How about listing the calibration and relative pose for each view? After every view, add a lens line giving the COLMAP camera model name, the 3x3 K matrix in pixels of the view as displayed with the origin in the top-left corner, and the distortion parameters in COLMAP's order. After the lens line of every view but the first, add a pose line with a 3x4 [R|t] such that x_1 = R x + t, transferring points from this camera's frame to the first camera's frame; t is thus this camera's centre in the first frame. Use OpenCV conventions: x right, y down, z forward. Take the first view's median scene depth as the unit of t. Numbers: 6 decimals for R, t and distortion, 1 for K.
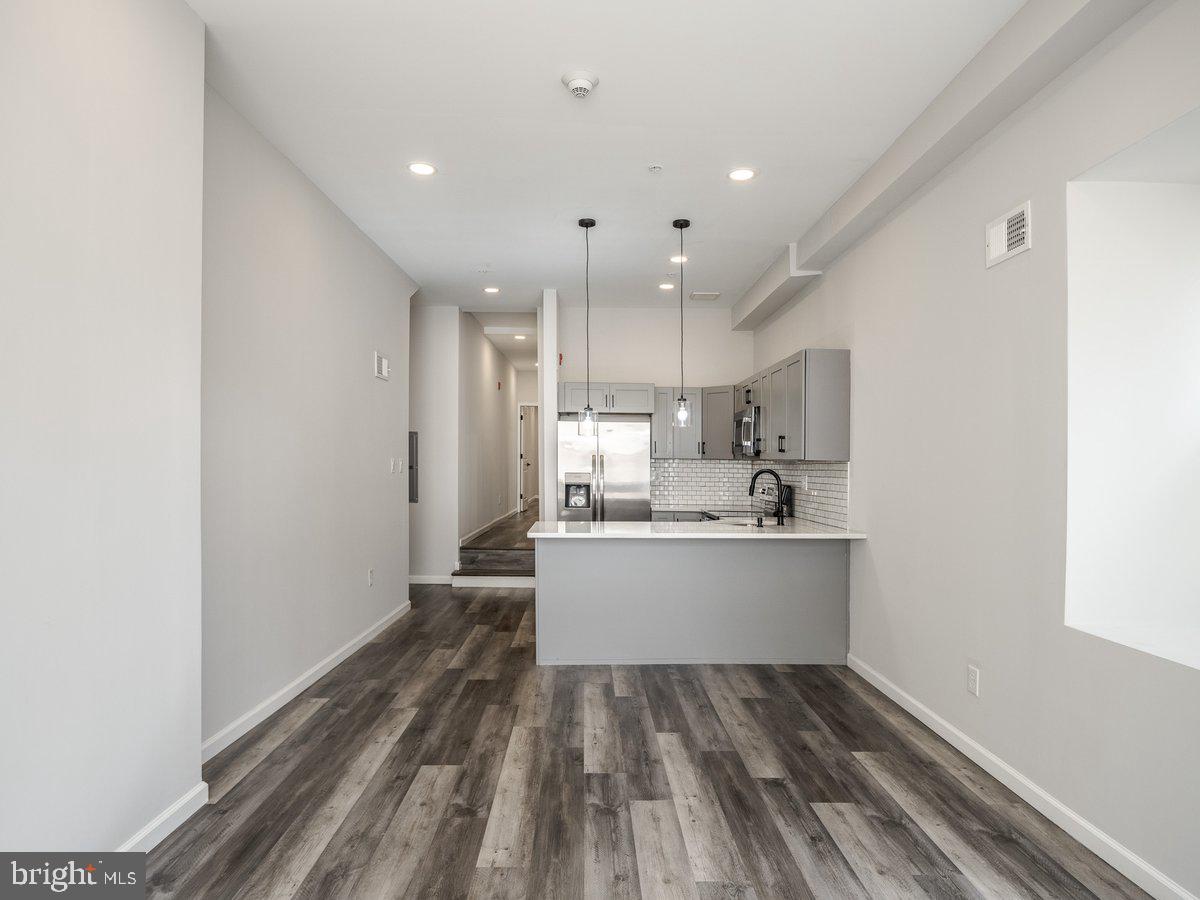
lens RADIAL K [[668.5, 0, 601.3], [0, 668.5, 430.0], [0, 0, 1]] dist [-0.011067, -0.000234]
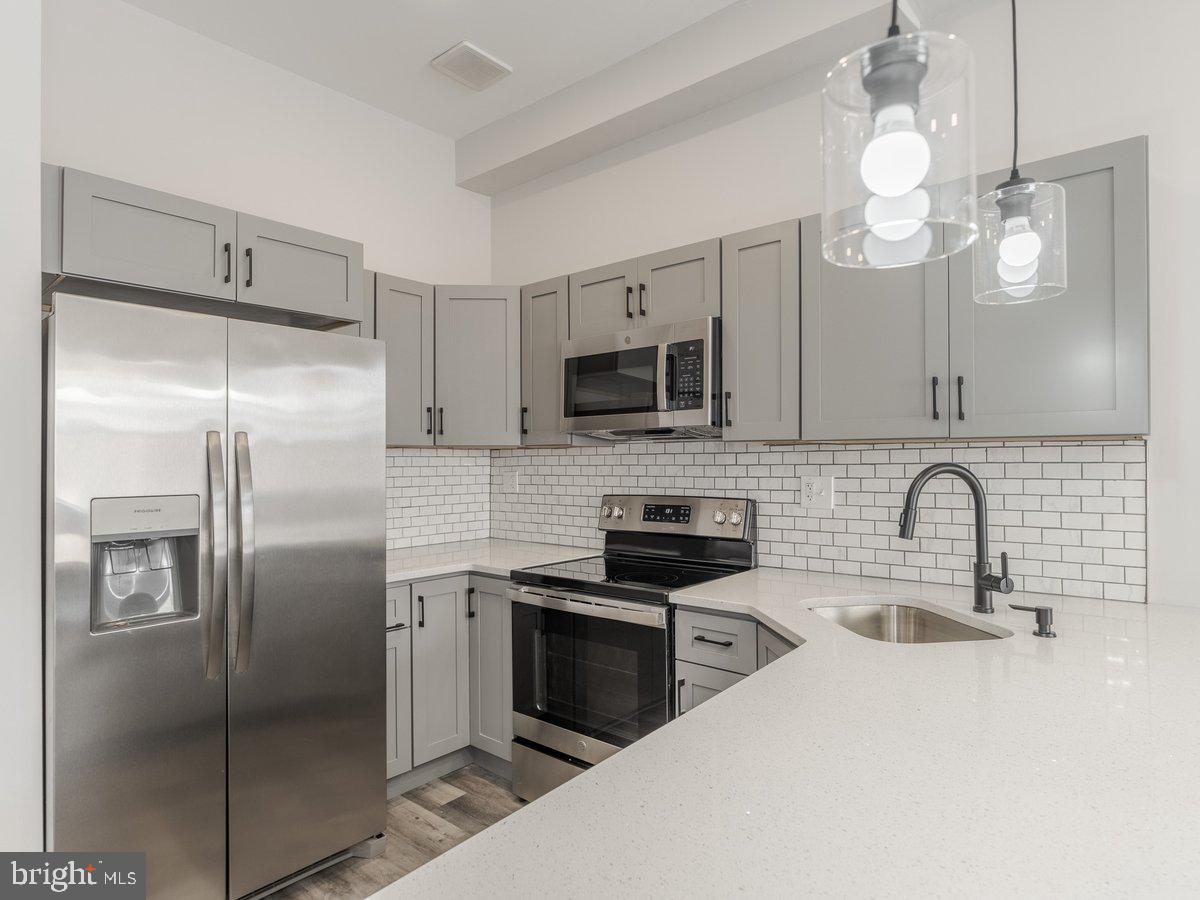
lens RADIAL K [[668.5, 0, 601.3], [0, 668.5, 430.0], [0, 0, 1]] dist [-0.011067, -0.000234]
pose [[0.651921, 0.016041, 0.758117, -0.138344], [-0.021229, 0.999770, -0.002899, 0.039084], [-0.757990, -0.014205, 0.652112, 0.782300]]
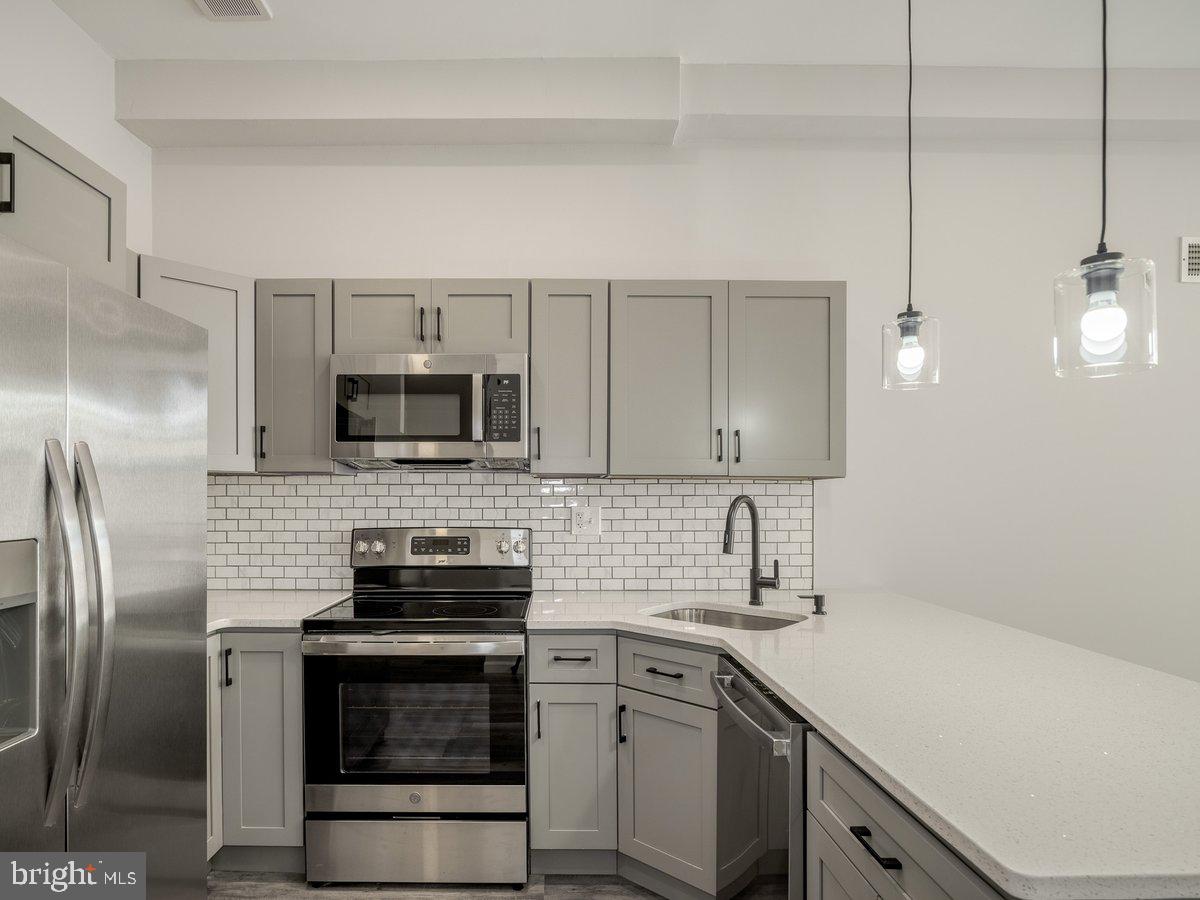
lens RADIAL K [[697.5, 0, 558.7], [0, 697.5, 464.2], [0, 0, 1]] dist [-0.011531, -0.001263]
pose [[0.016854, 0.025710, 0.999527, -0.233490], [-0.050510, 0.998415, -0.024829, 0.047909], [-0.998581, -0.050068, 0.018126, 0.976181]]
